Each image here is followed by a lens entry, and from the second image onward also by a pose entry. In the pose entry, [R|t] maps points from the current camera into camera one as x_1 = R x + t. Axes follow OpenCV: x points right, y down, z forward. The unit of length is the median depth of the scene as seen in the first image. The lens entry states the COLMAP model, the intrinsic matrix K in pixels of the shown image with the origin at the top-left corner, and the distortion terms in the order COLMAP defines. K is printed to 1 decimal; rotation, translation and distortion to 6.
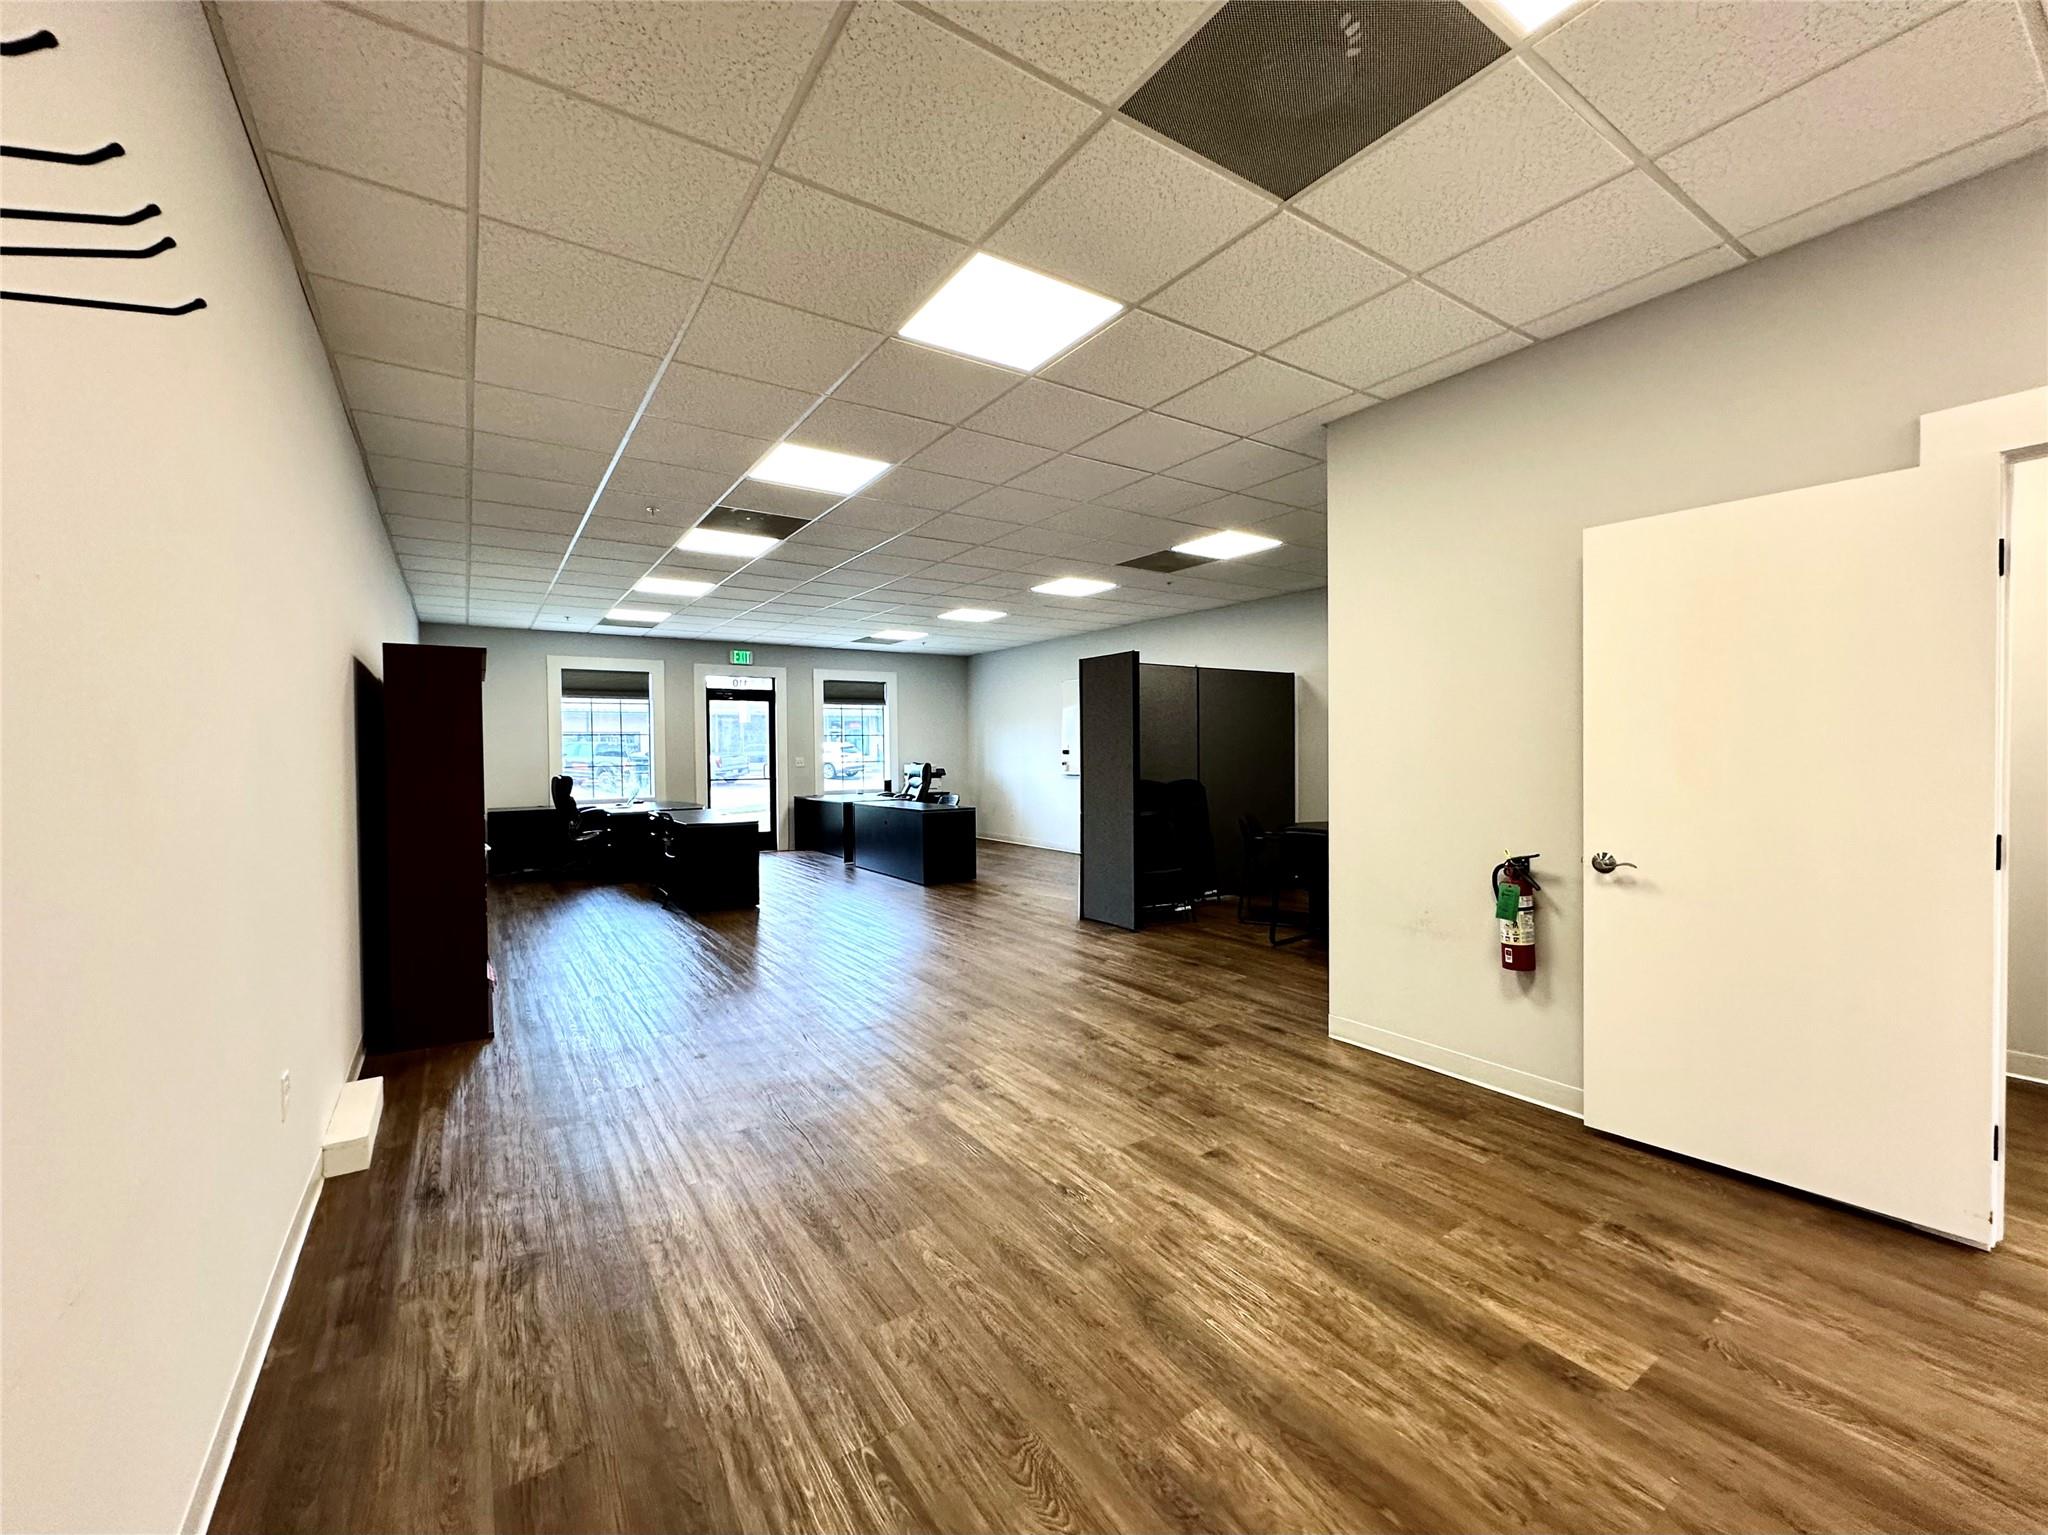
lens RADIAL K [[830.4, 0, 1024.0], [0, 830.4, 767.5], [0, 0, 1]] dist [0.001527, 0.000117]
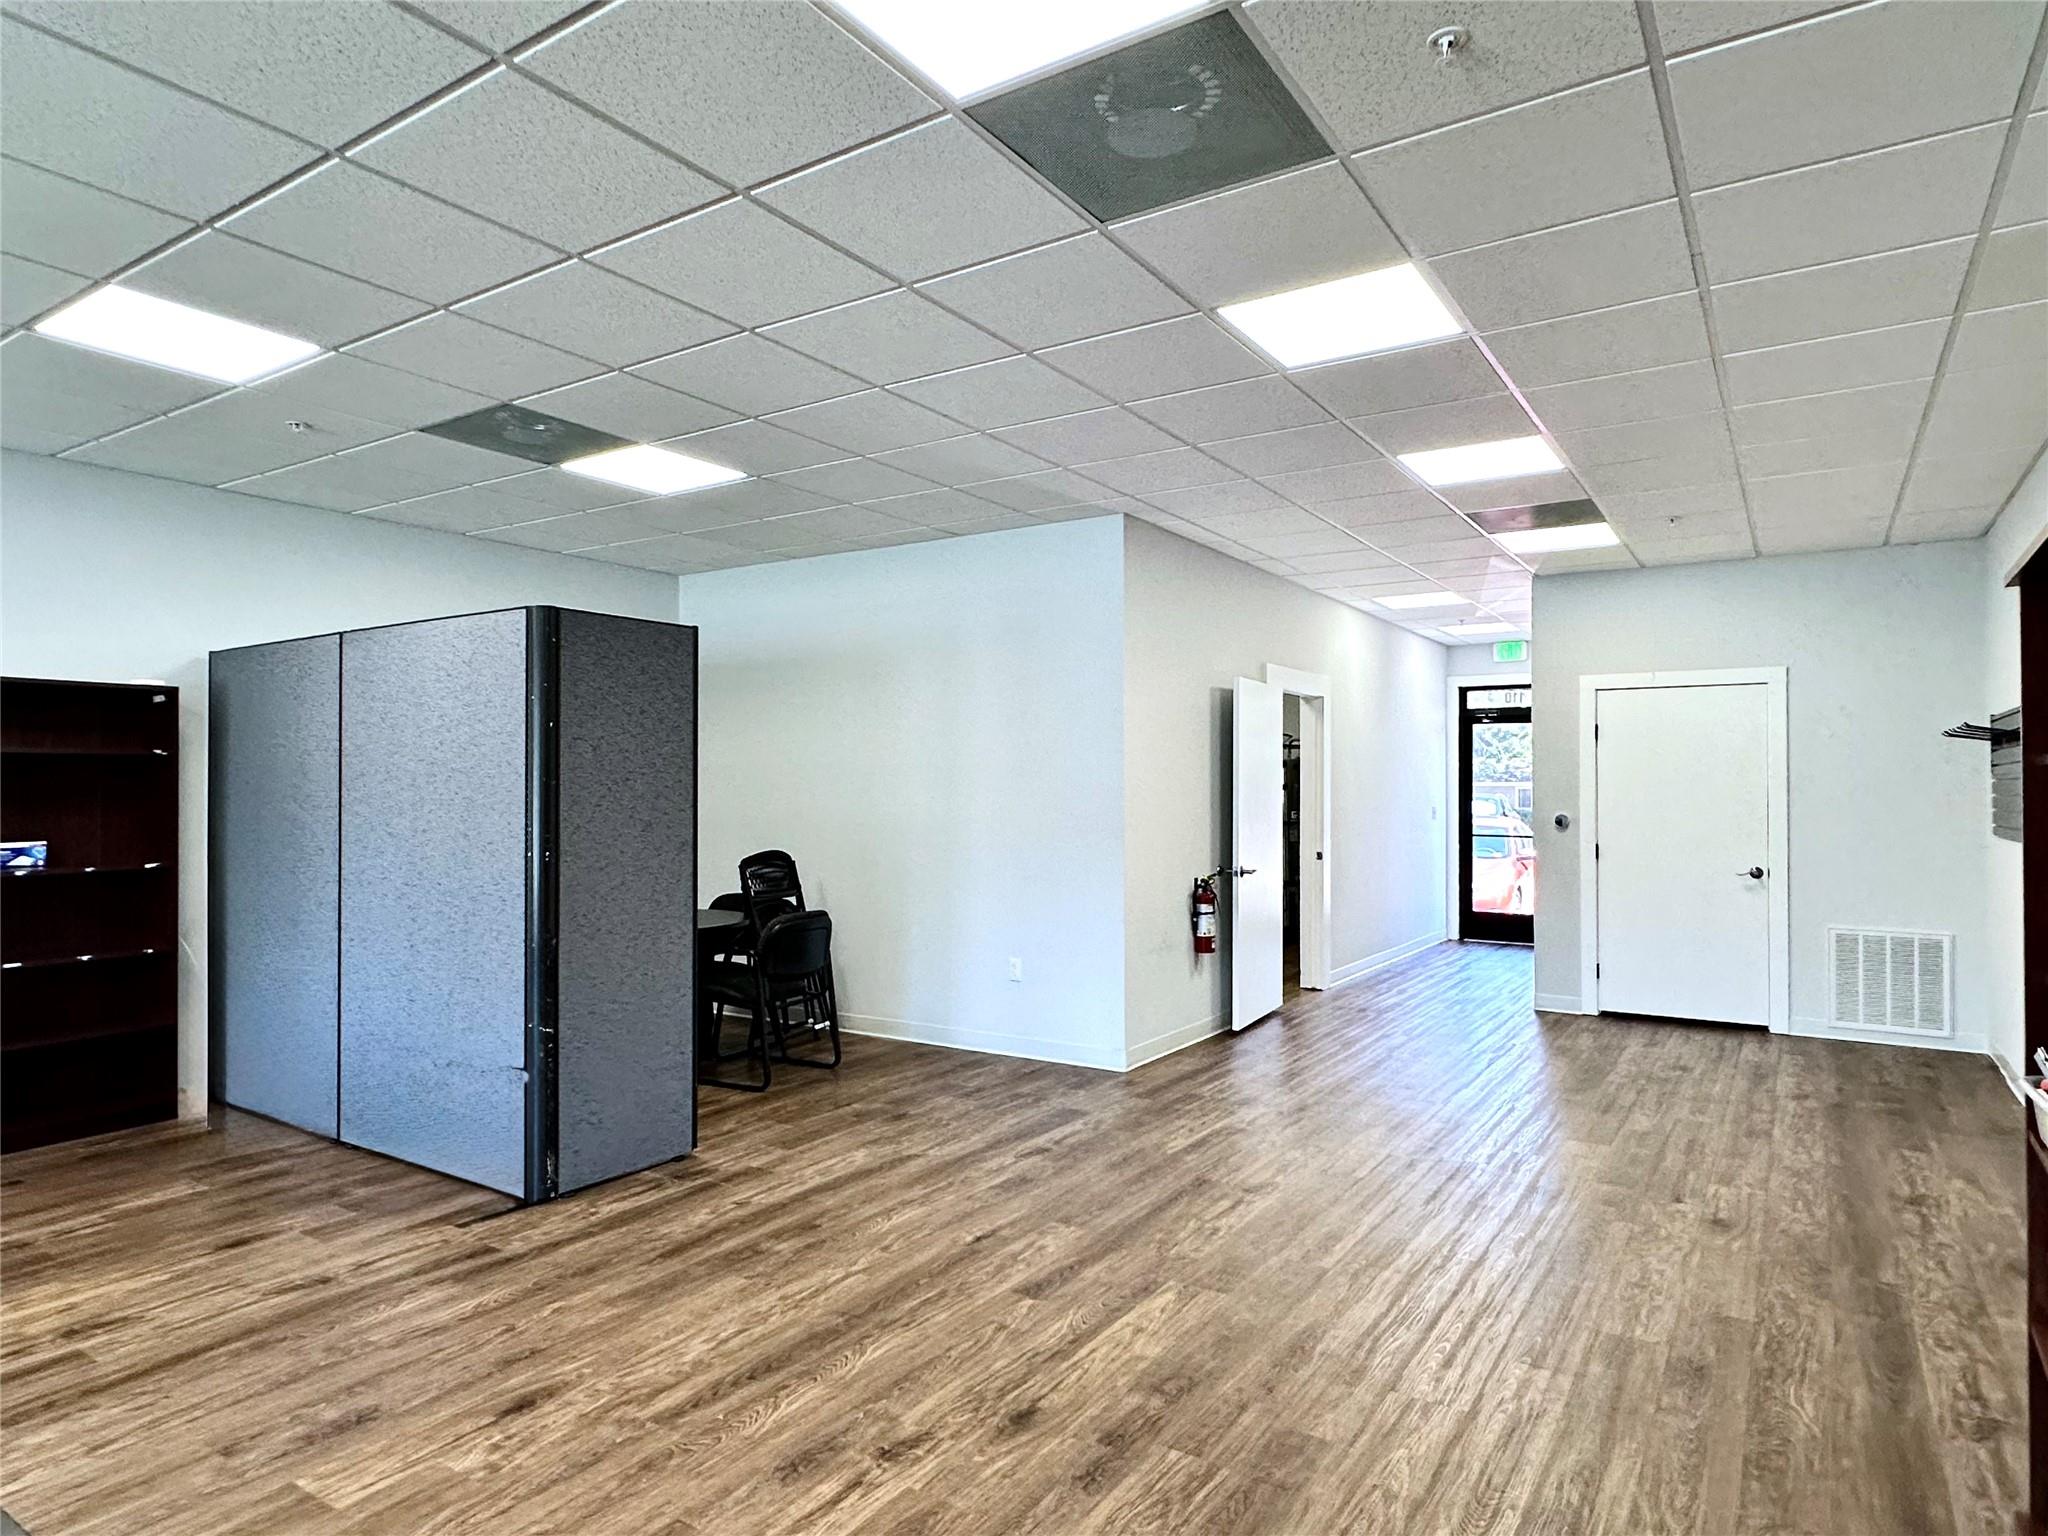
lens RADIAL K [[1196.0, 0, 1024.0], [0, 1196.0, 768.0], [0, 0, 1]] dist [-0.000882, 0.003040]
pose [[-0.385738, 0.024968, 0.922270, -0.367562], [0.021652, 0.999603, -0.018005, -0.016615], [-0.922354, 0.013024, -0.386126, 0.612683]]
